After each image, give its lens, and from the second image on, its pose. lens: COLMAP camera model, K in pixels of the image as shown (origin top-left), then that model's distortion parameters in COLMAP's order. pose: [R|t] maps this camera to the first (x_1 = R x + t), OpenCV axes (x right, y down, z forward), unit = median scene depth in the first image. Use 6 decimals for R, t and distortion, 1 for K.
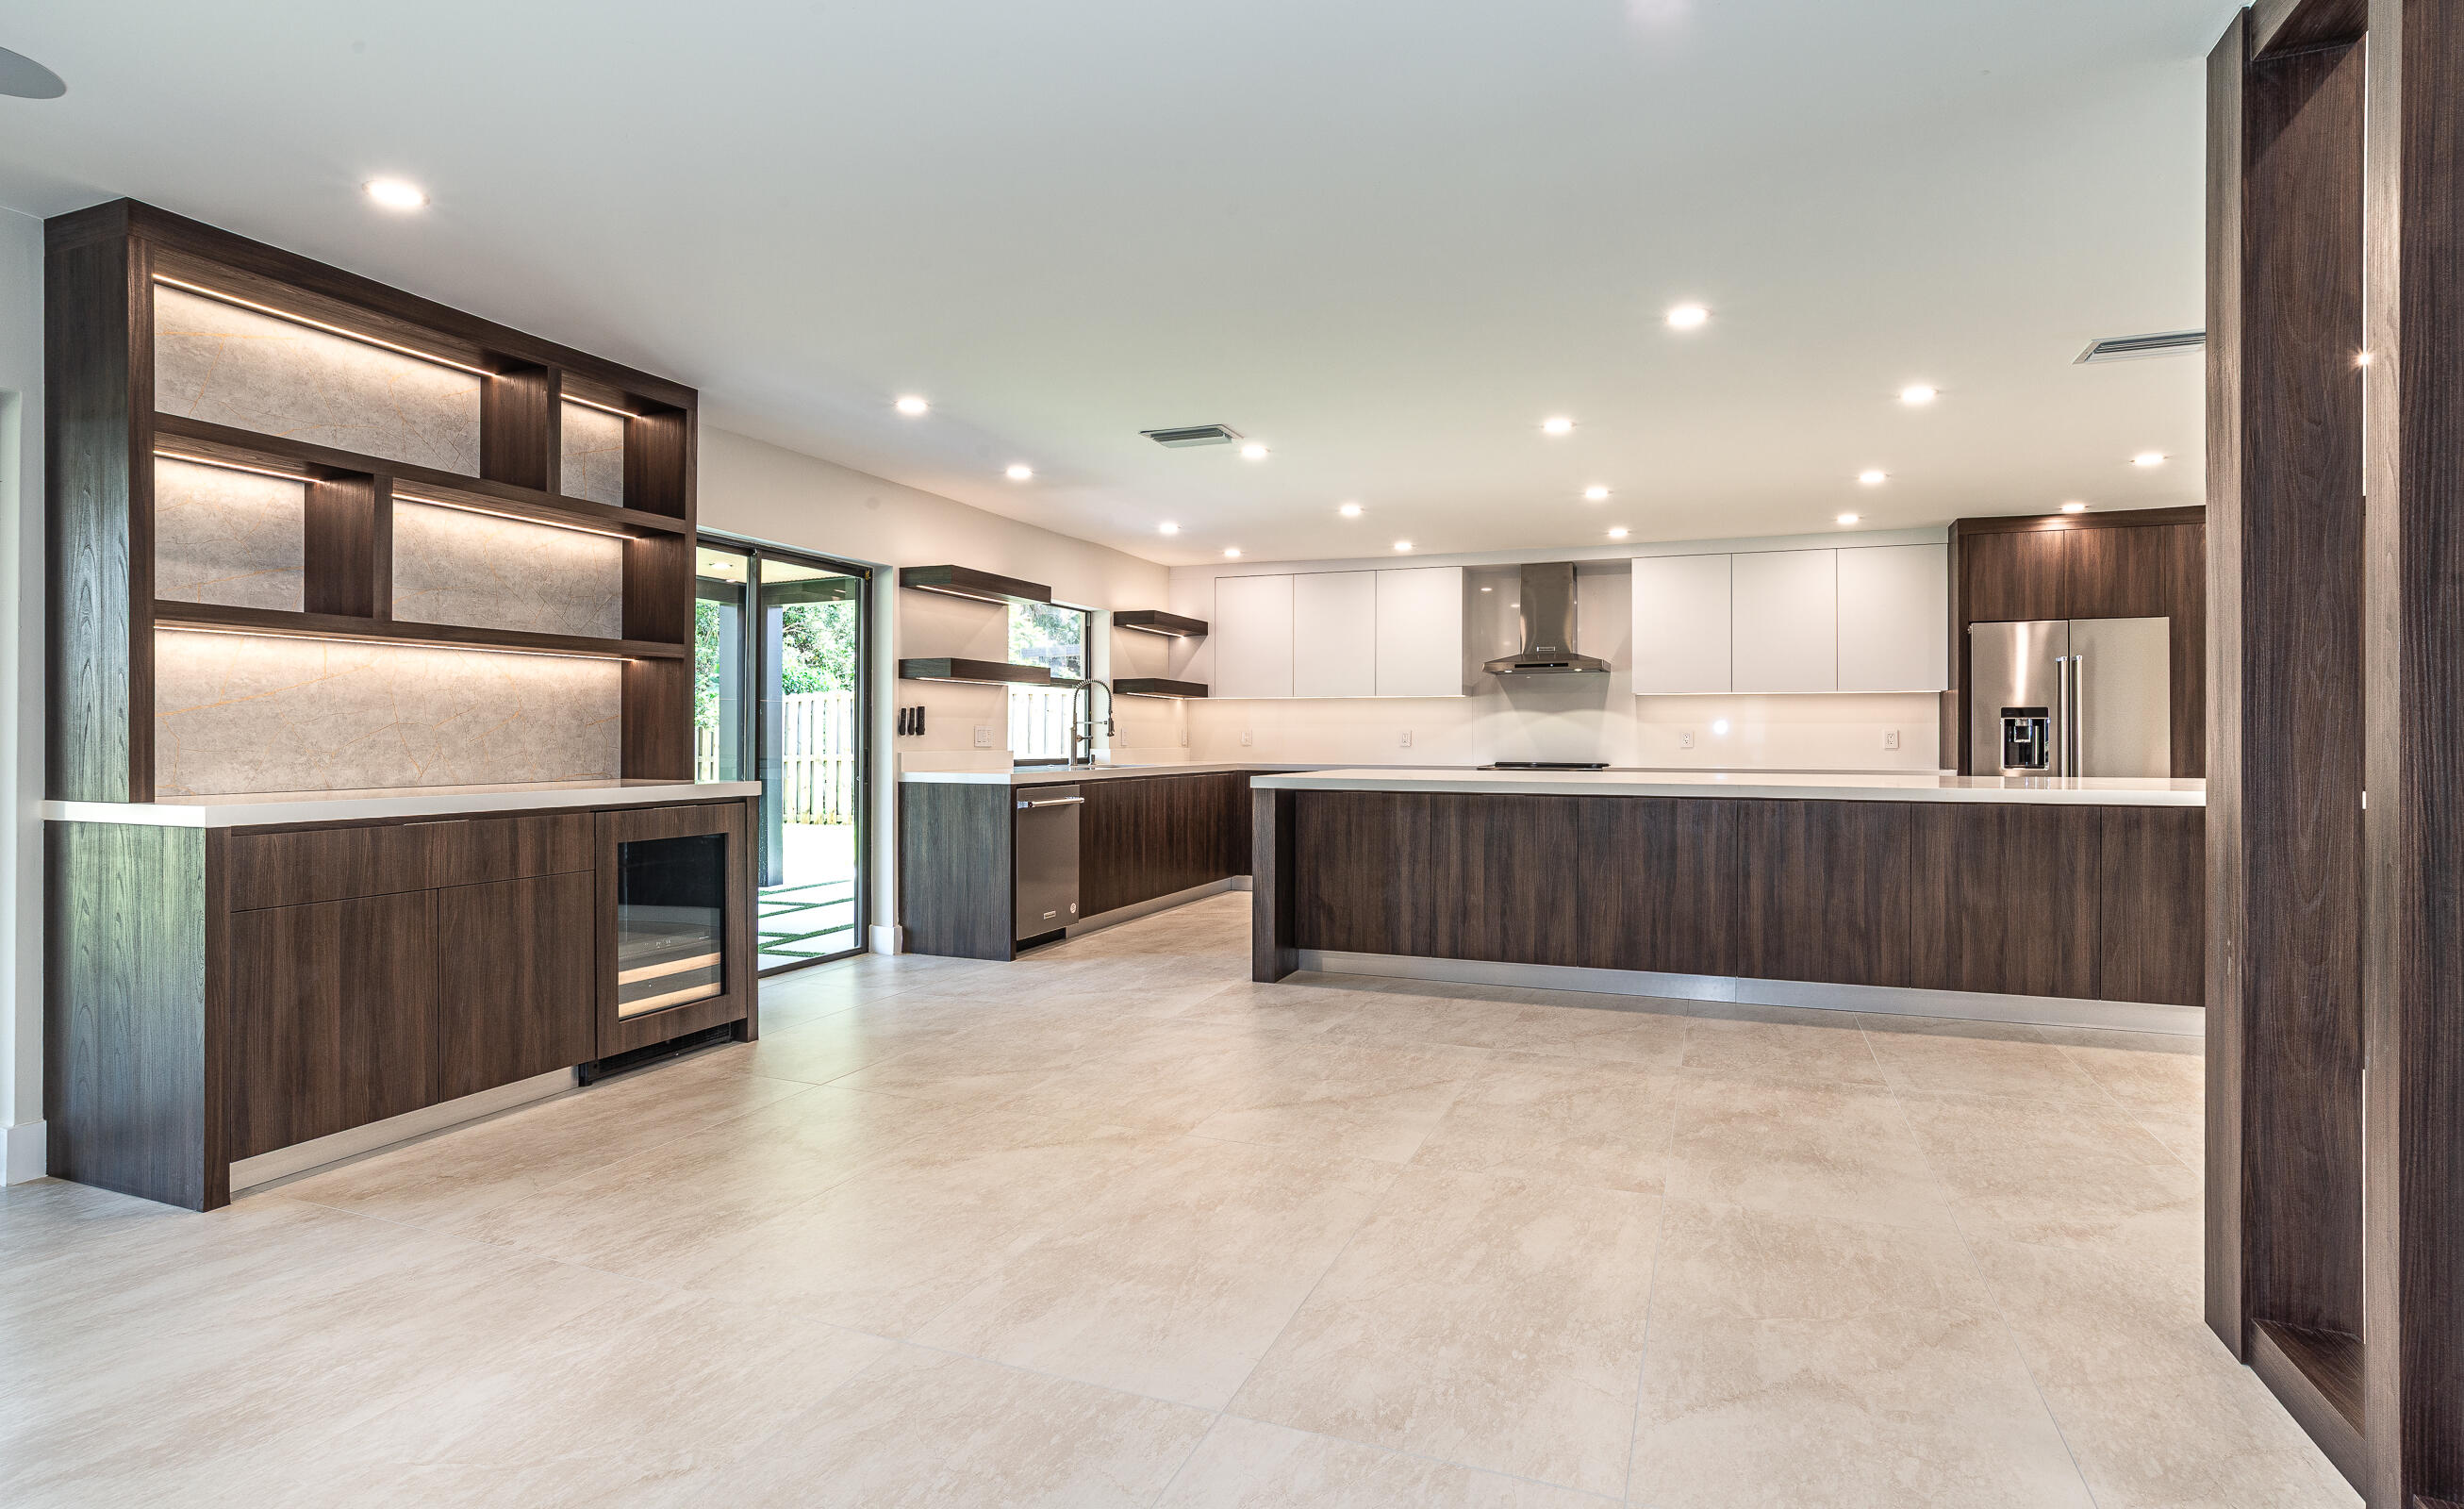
lens RADIAL K [[1223.7, 0, 1238.2], [0, 1223.7, 737.7], [0, 0, 1]] dist [-0.019059, 0.001034]
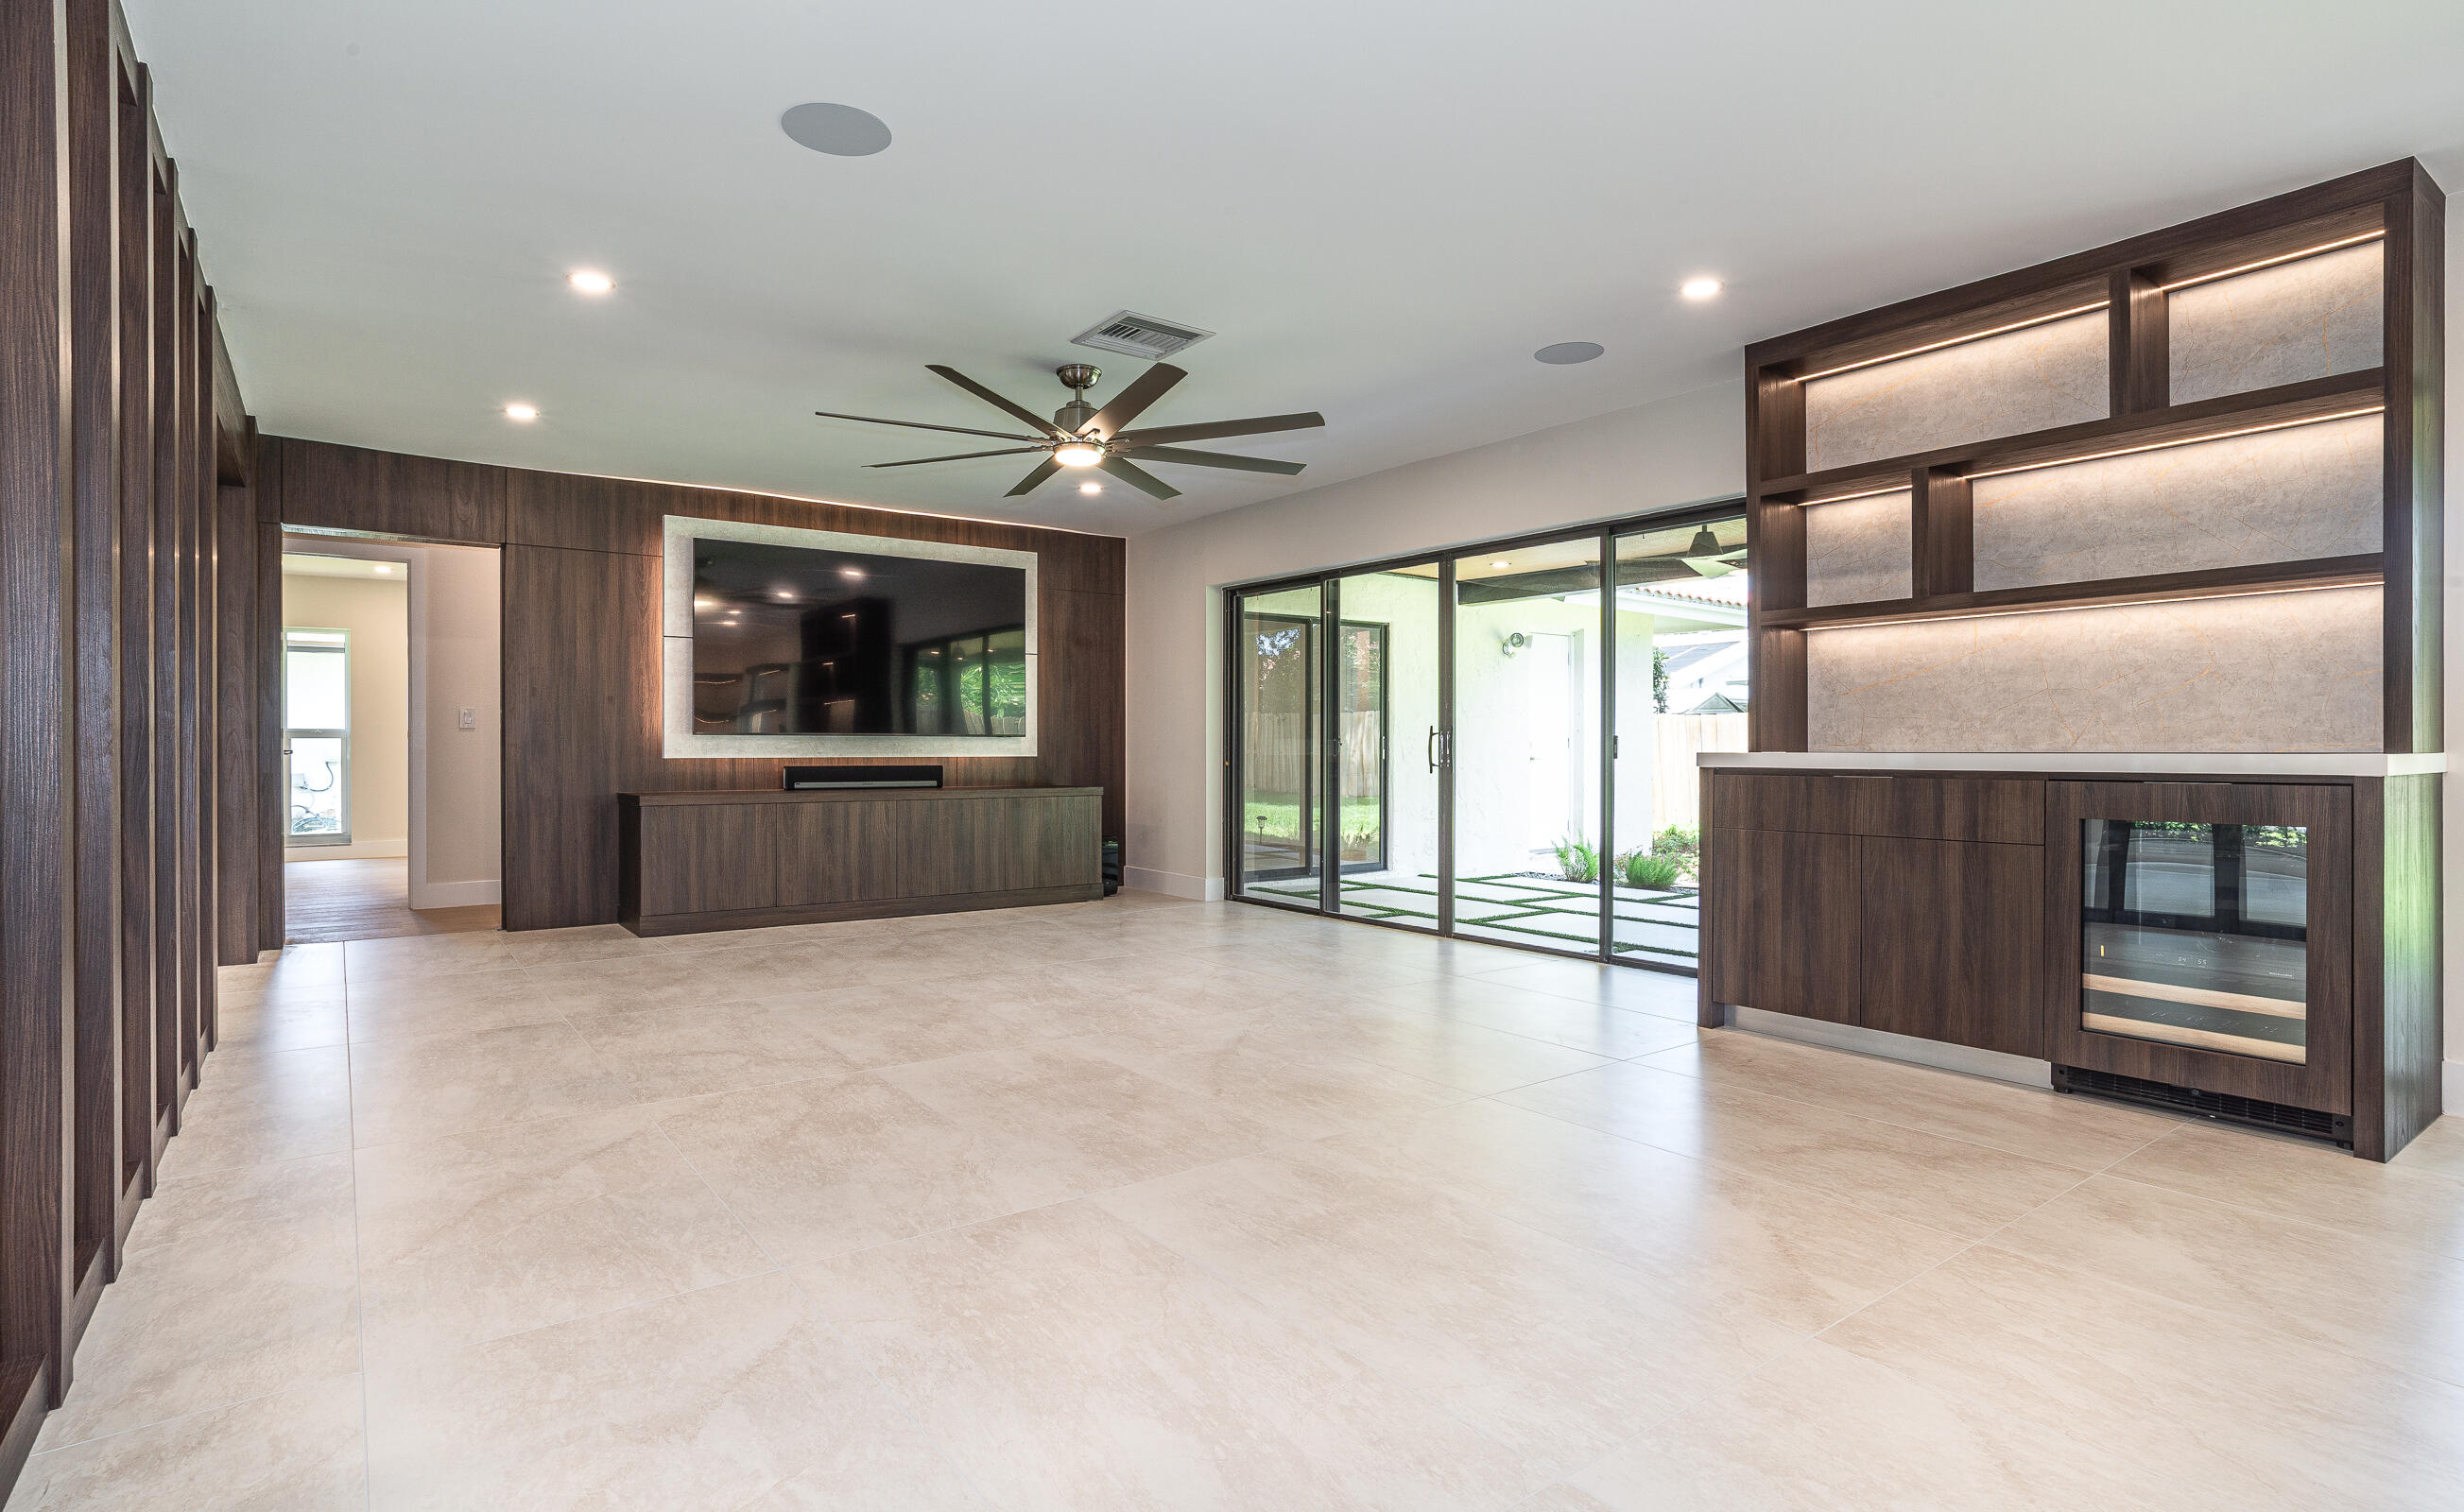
lens RADIAL K [[1234.0, 0, 1223.5], [0, 1234.0, 757.1], [0, 0, 1]] dist [-0.042130, 0.027234]
pose [[-0.530435, 0.003879, -0.847717, 0.436203], [-0.001338, 0.999984, 0.005412, 0.032872], [0.847725, 0.004005, -0.530421, 0.782027]]
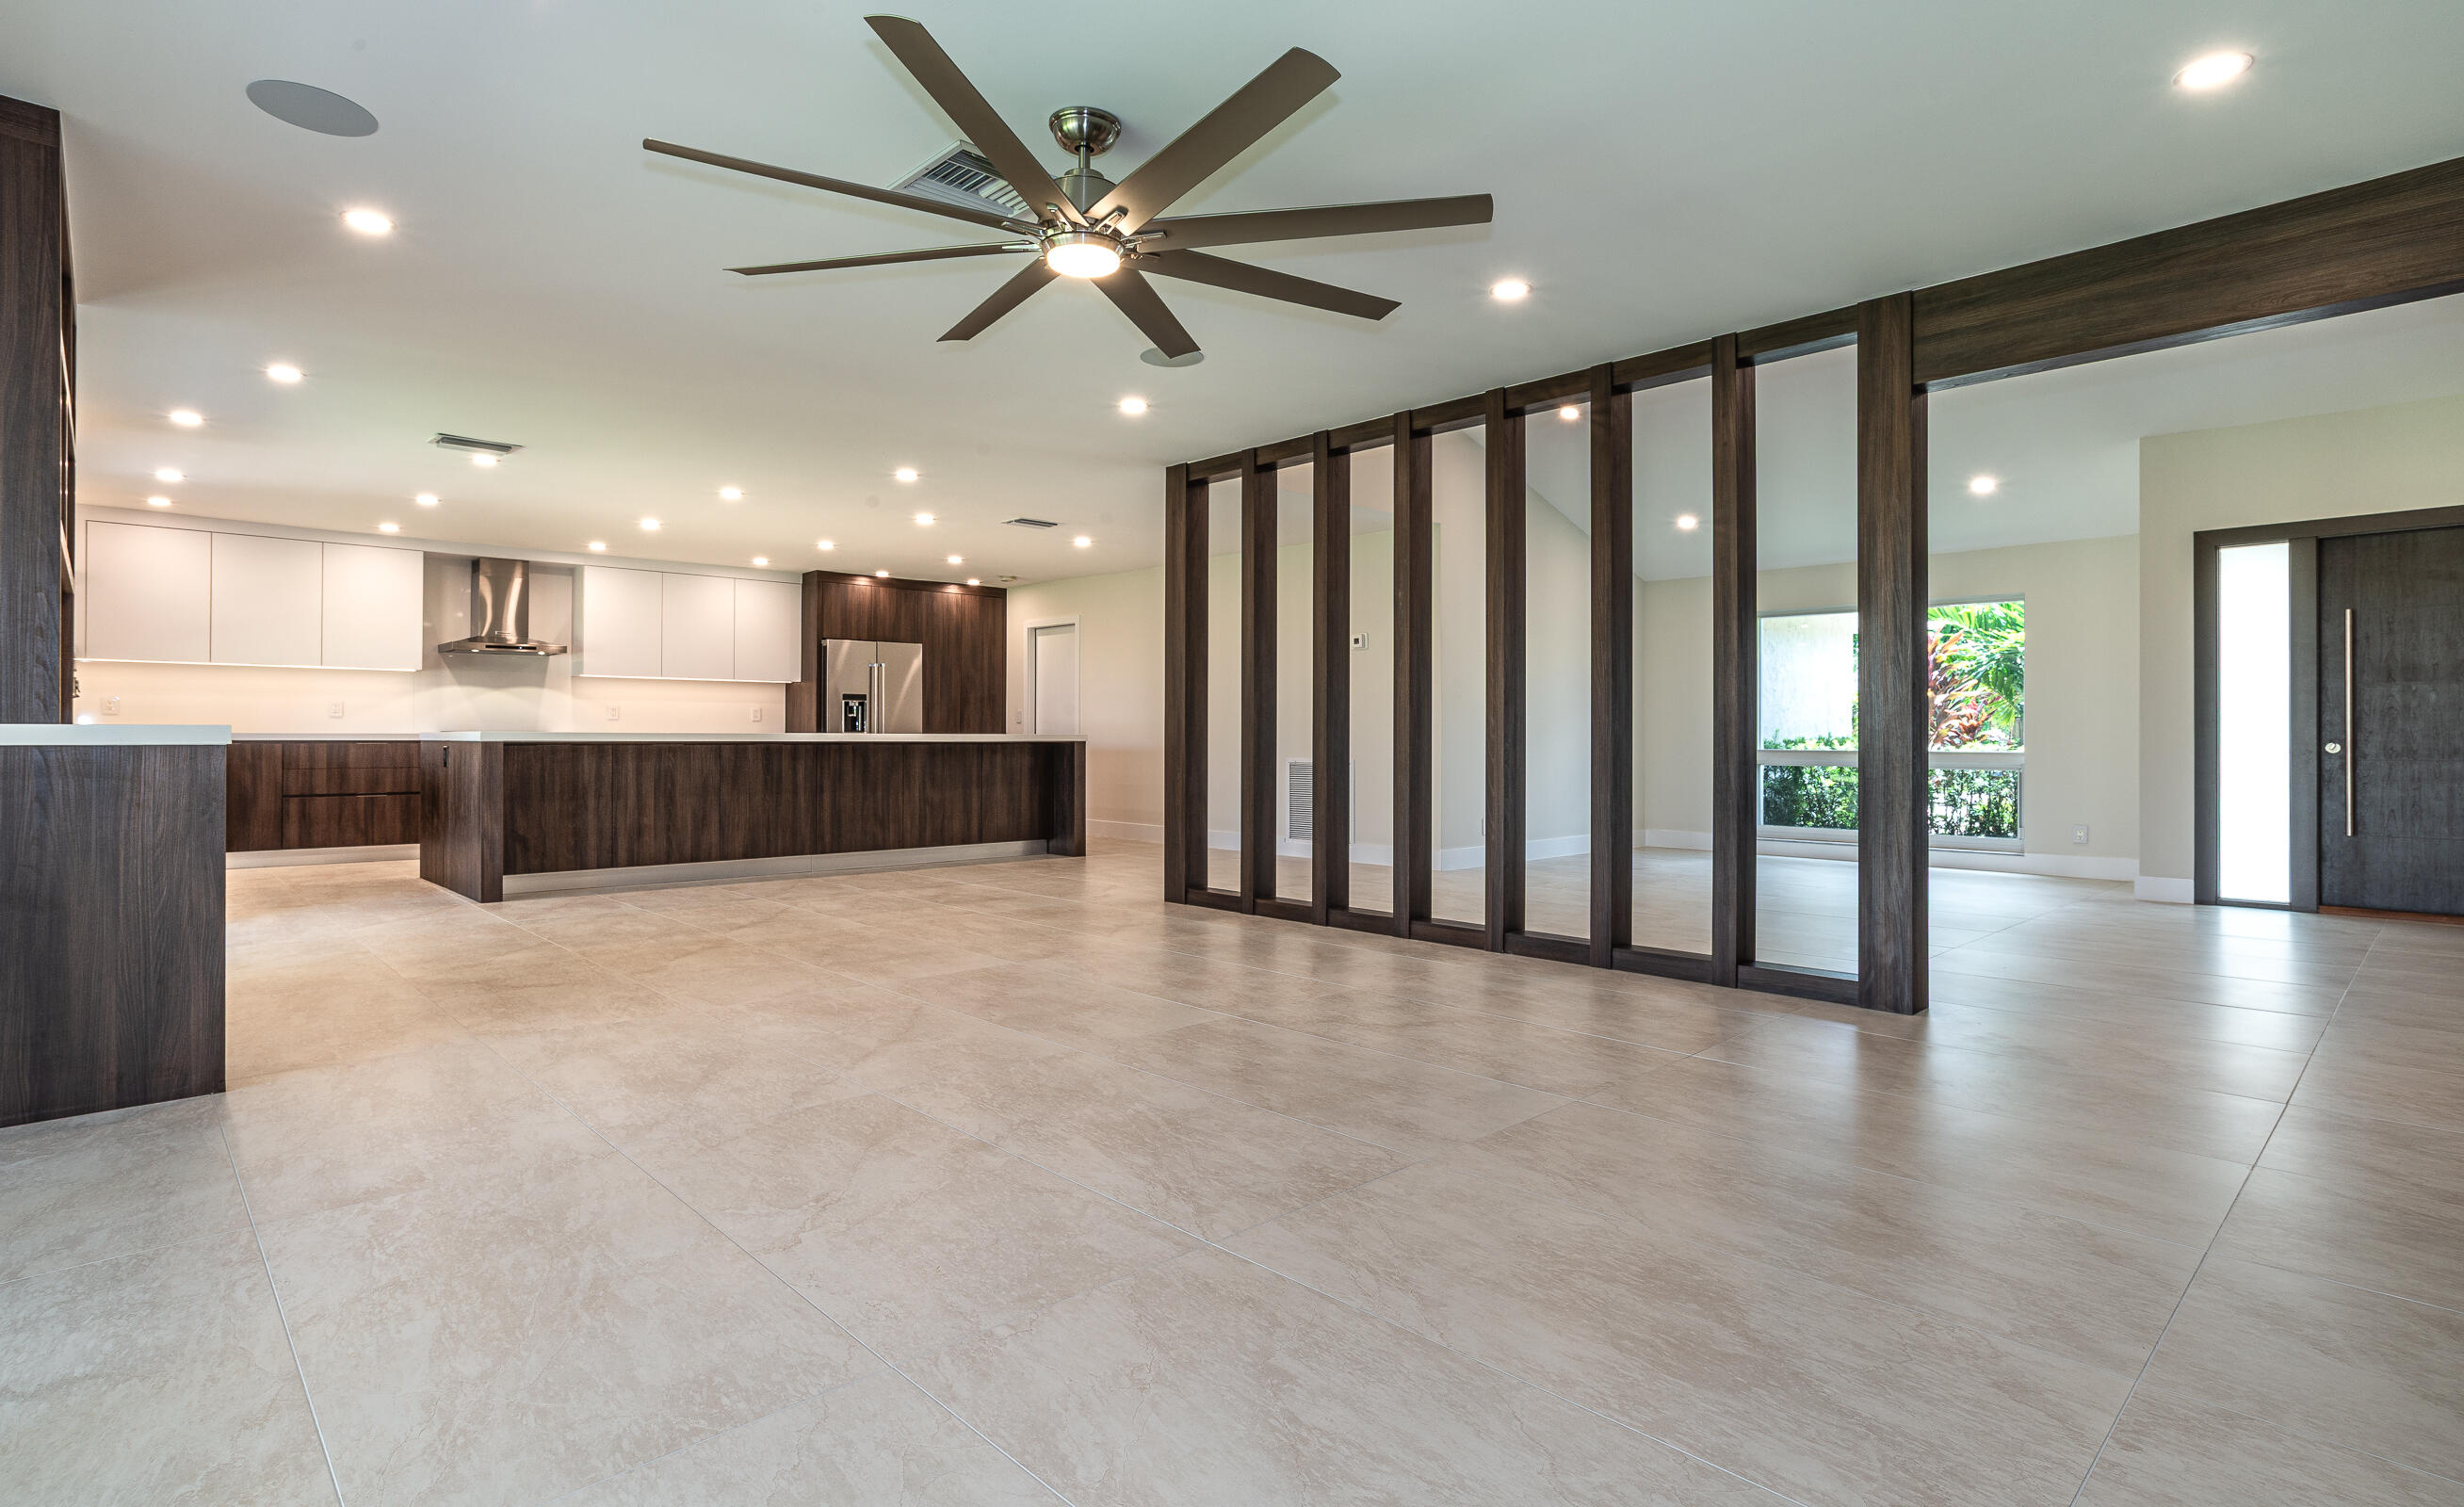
lens RADIAL K [[1226.6, 0, 1190.3], [0, 1226.6, 732.5], [0, 0, 1]] dist [-0.031975, 0.018033]
pose [[0.446259, 0.002931, 0.894899, -0.881310], [-0.001669, 0.999996, -0.002443, 0.041639], [-0.894902, -0.000404, 0.446262, -0.174819]]
